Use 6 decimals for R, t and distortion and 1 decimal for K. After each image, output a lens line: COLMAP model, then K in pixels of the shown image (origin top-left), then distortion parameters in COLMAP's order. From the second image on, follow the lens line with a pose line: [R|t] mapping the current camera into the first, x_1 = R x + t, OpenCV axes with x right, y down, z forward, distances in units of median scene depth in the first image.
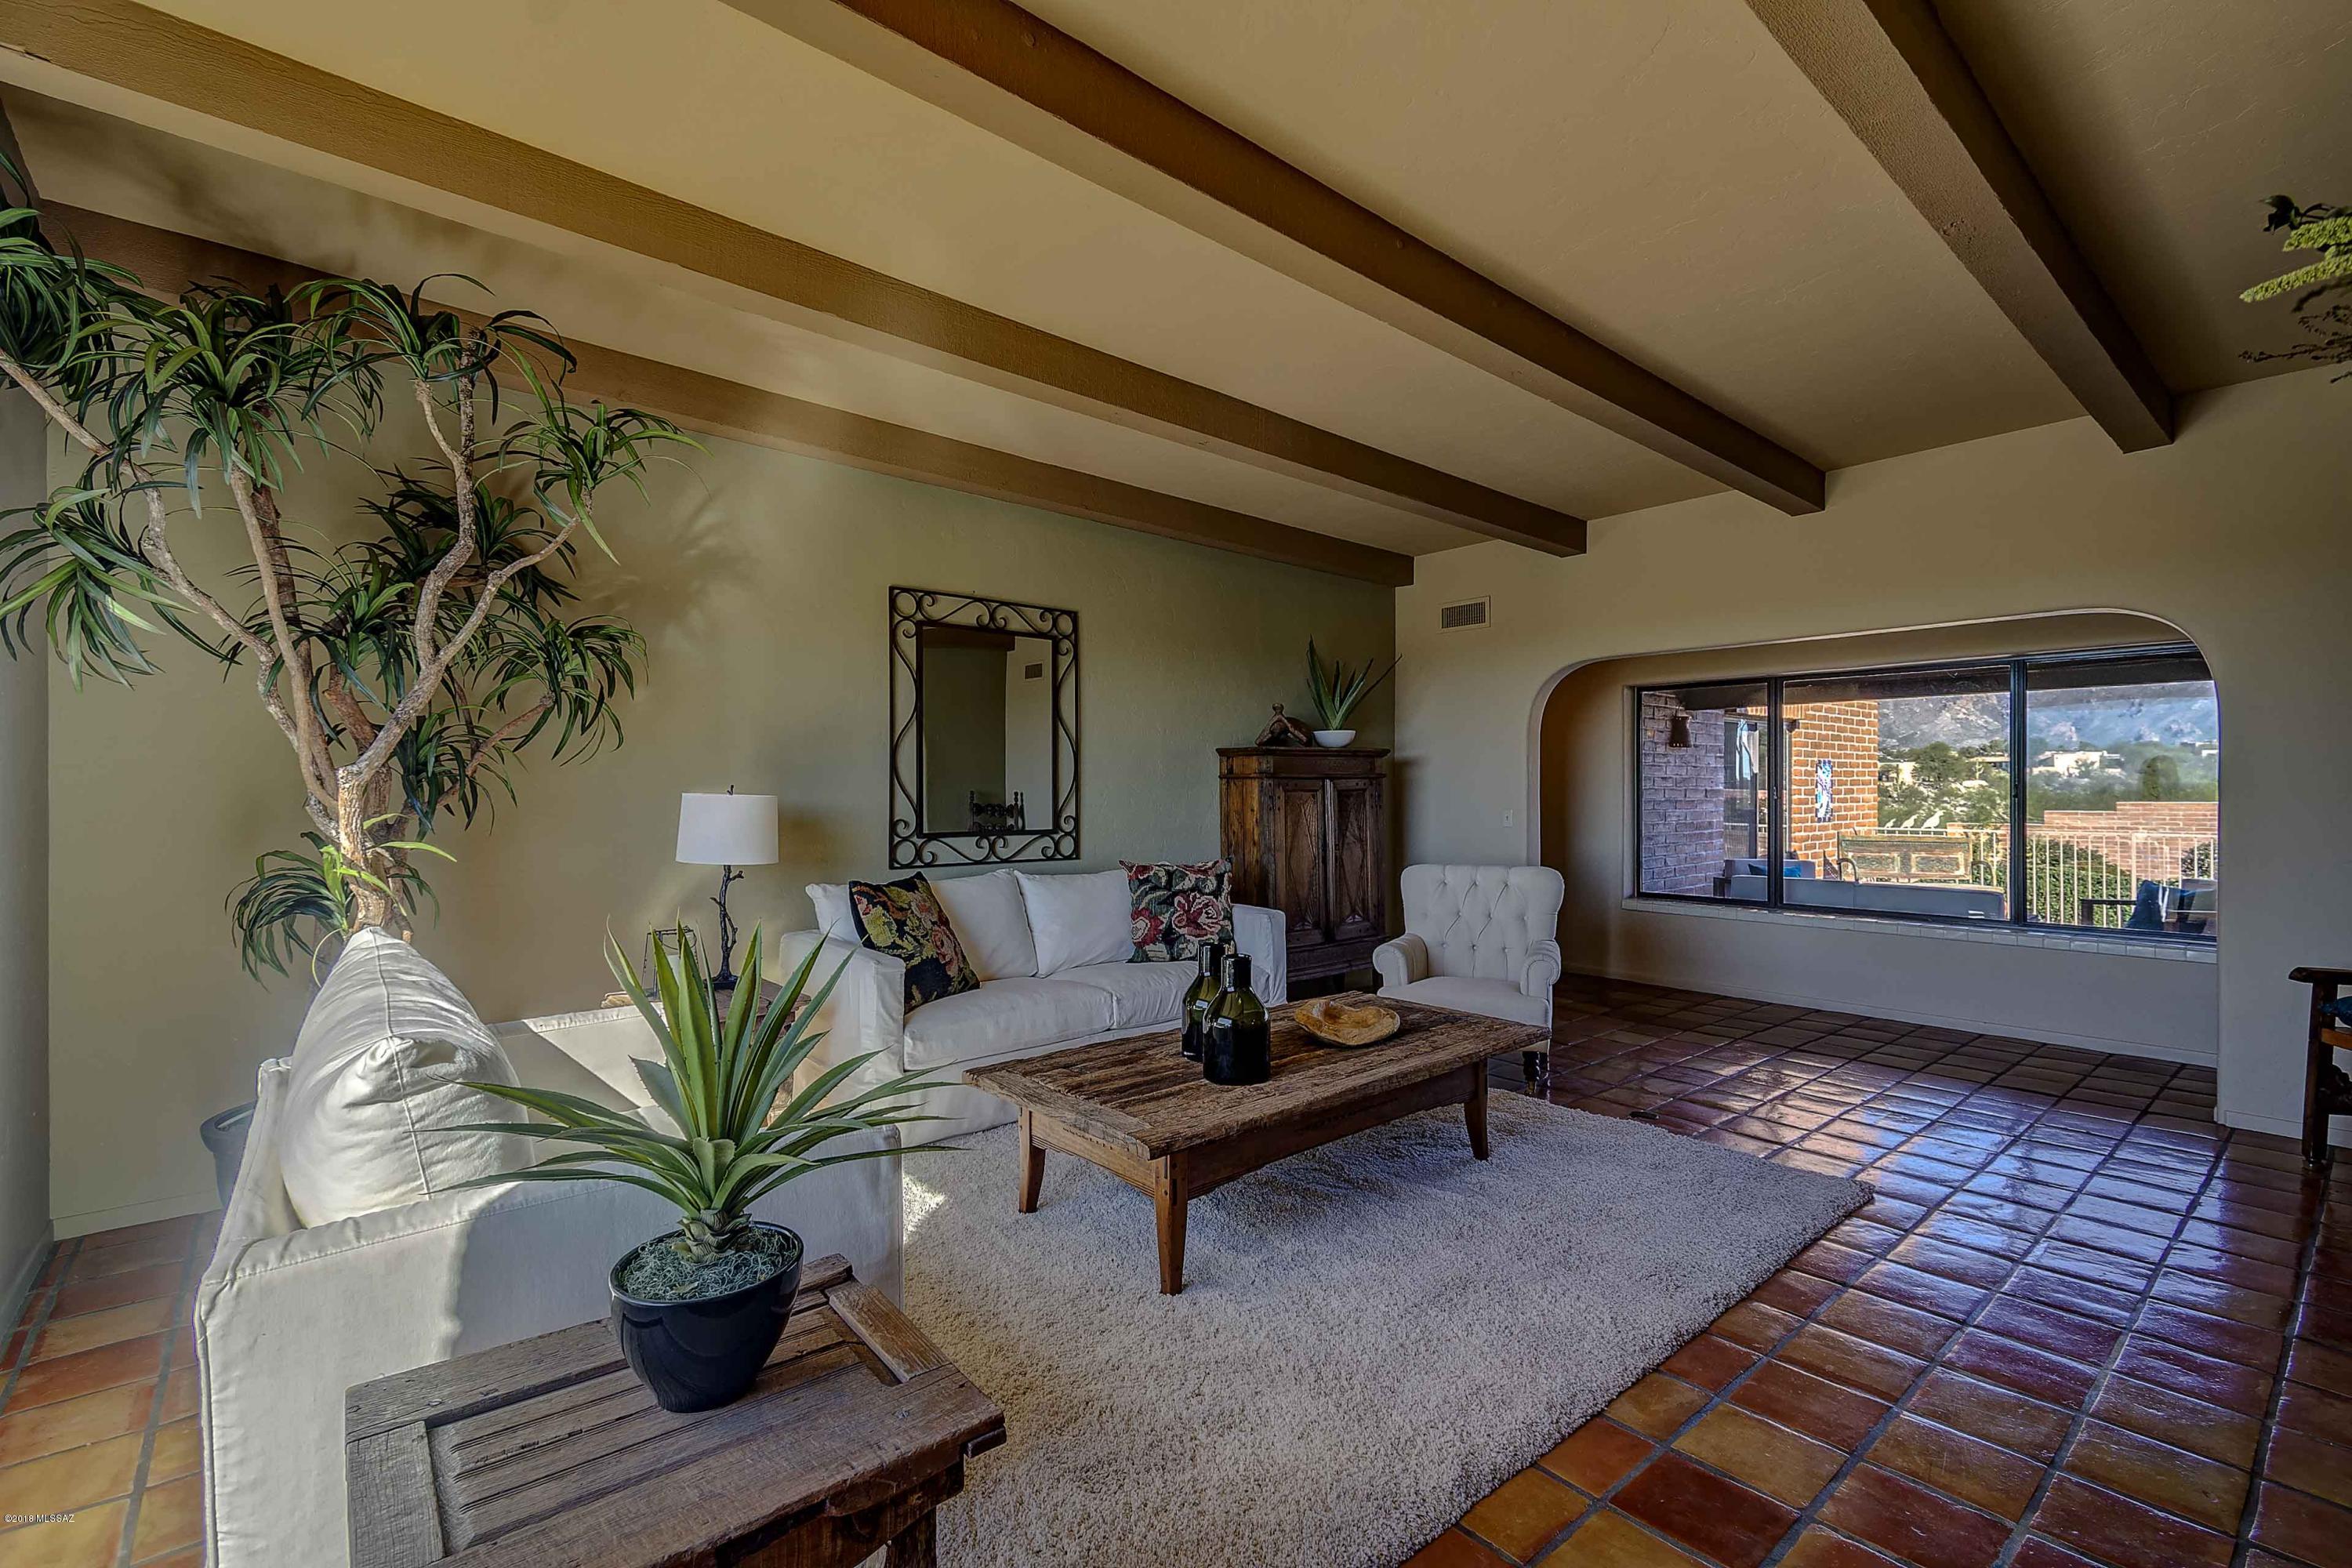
lens RADIAL K [[1037.6, 0, 1174.8], [0, 1037.6, 786.3], [0, 0, 1]] dist [0.016259, -0.003731]
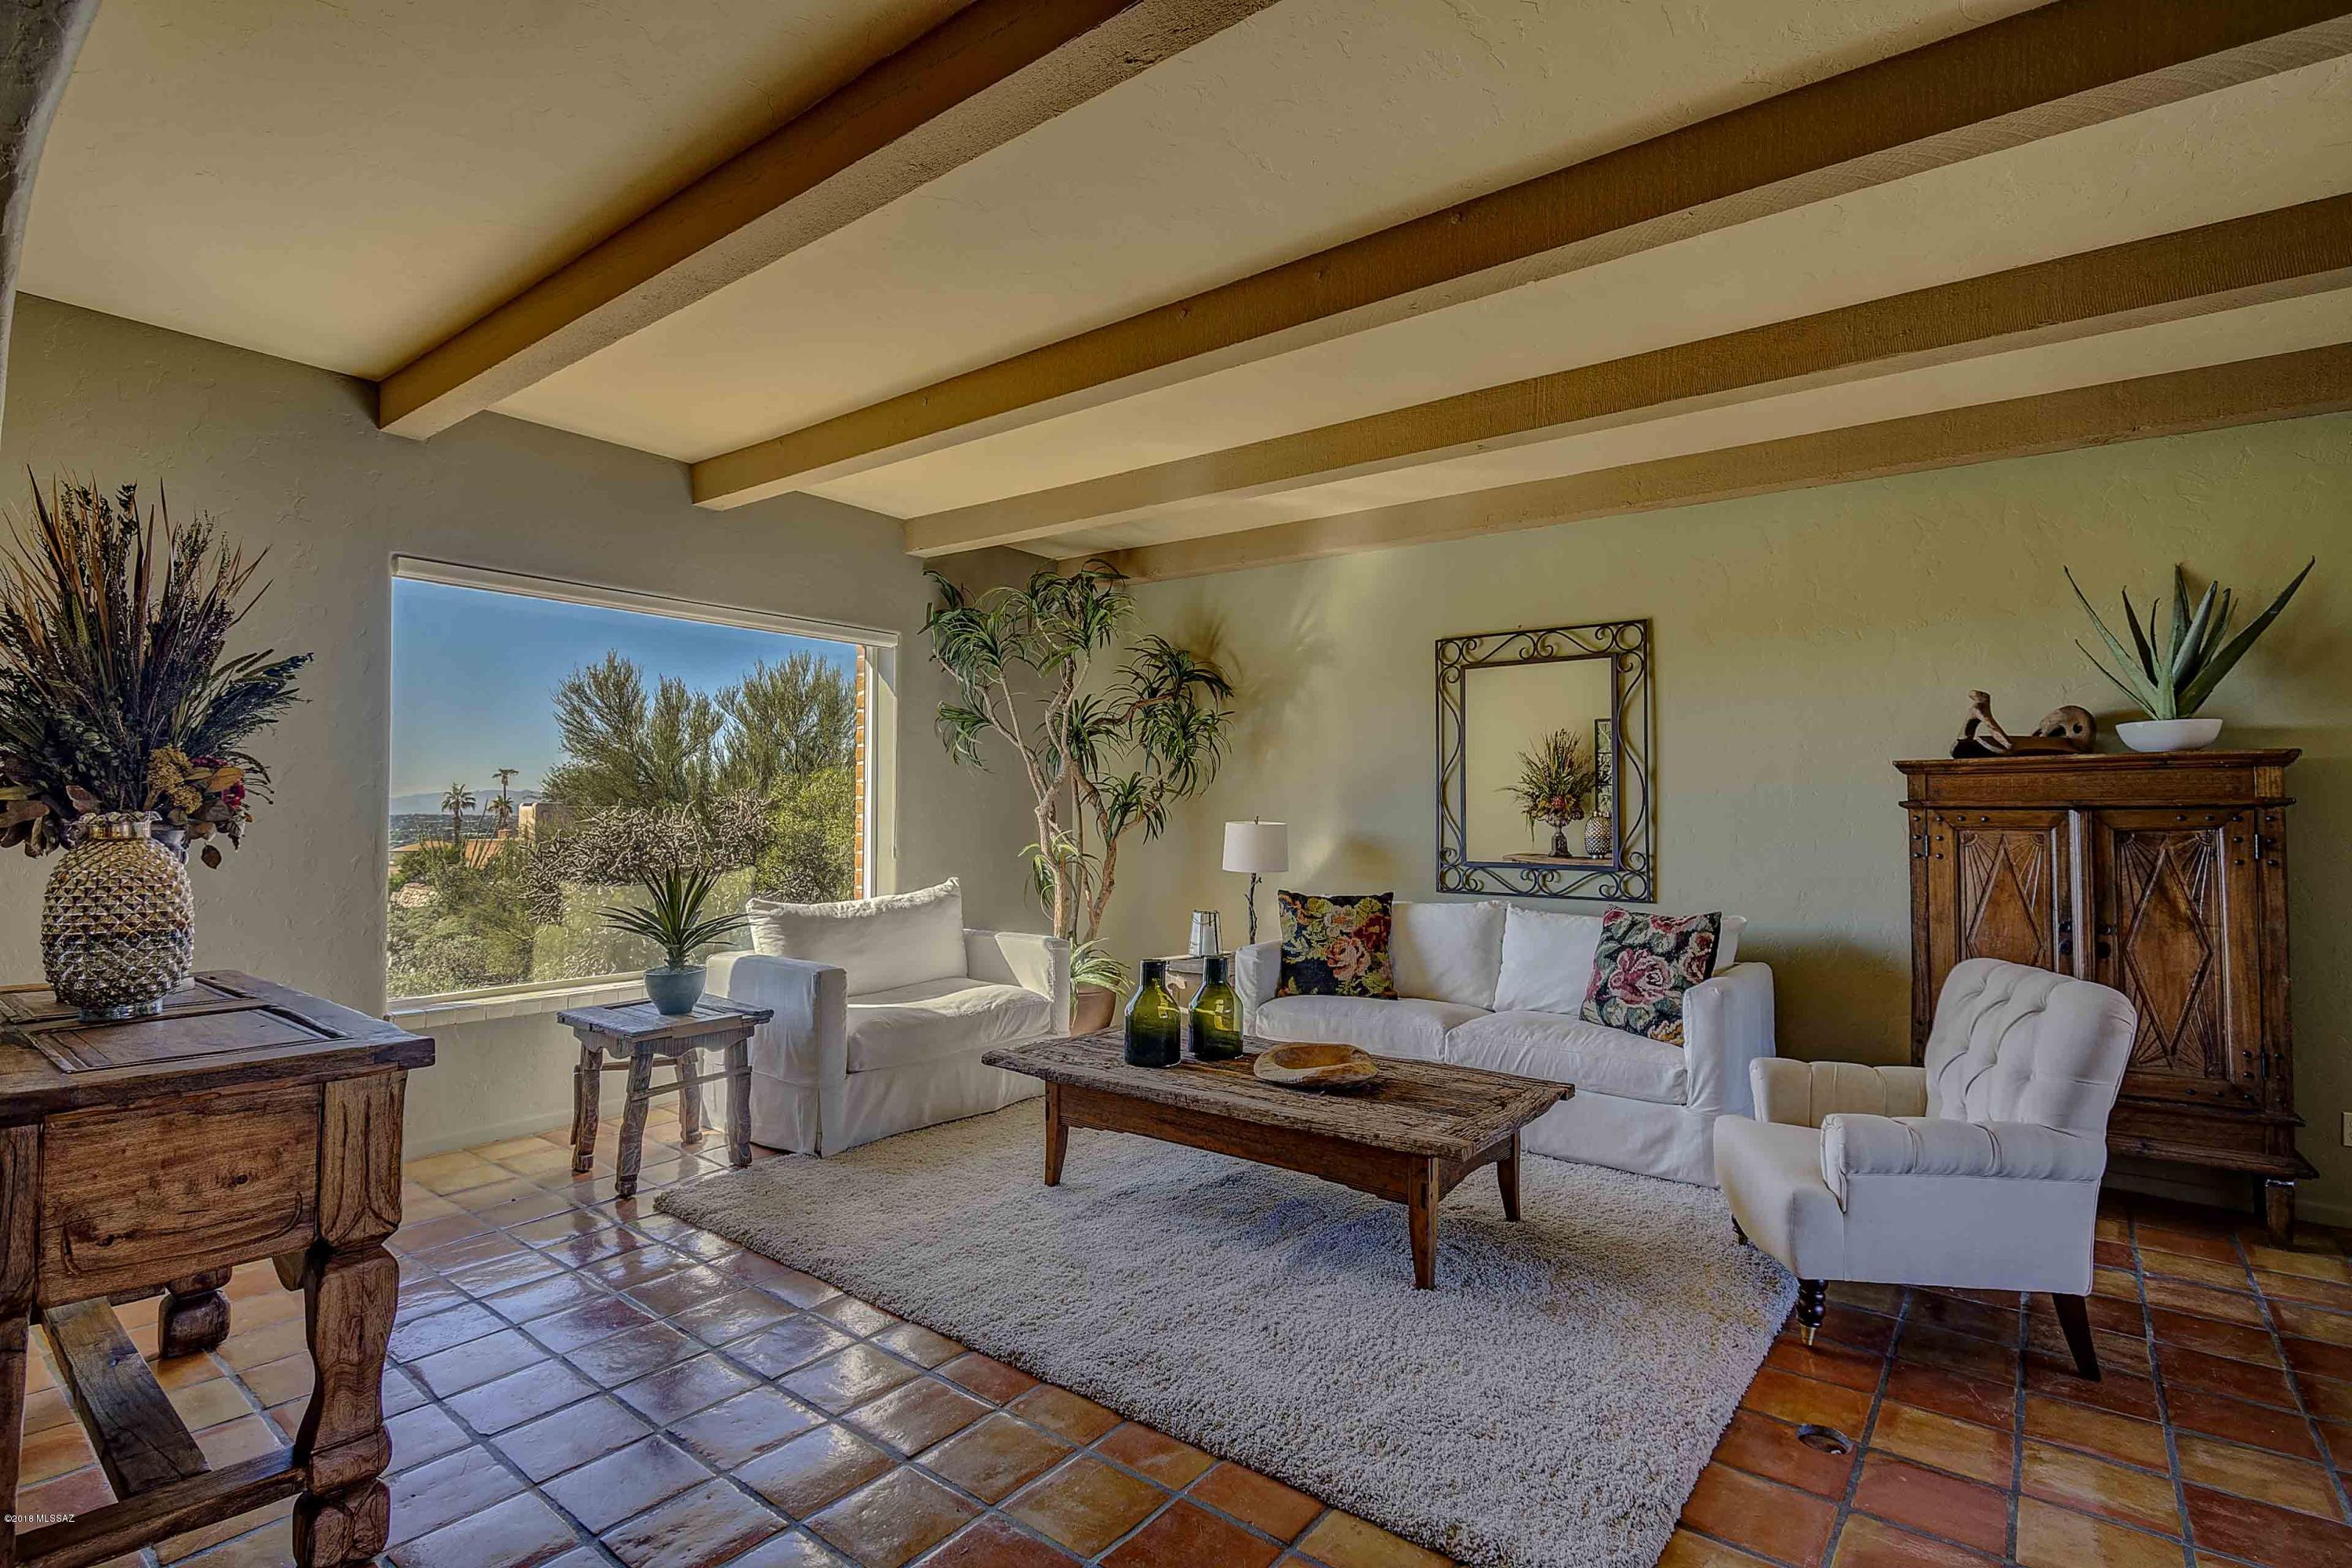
lens RADIAL K [[1078.2, 0, 1174.0], [0, 1078.2, 785.6], [0, 0, 1]] dist [0.001404, 0.000016]
pose [[0.199014, -0.025671, -0.979660, 0.776292], [-0.002225, 0.999642, -0.026646, -0.002994], [0.979994, 0.007483, 0.198886, 0.468371]]
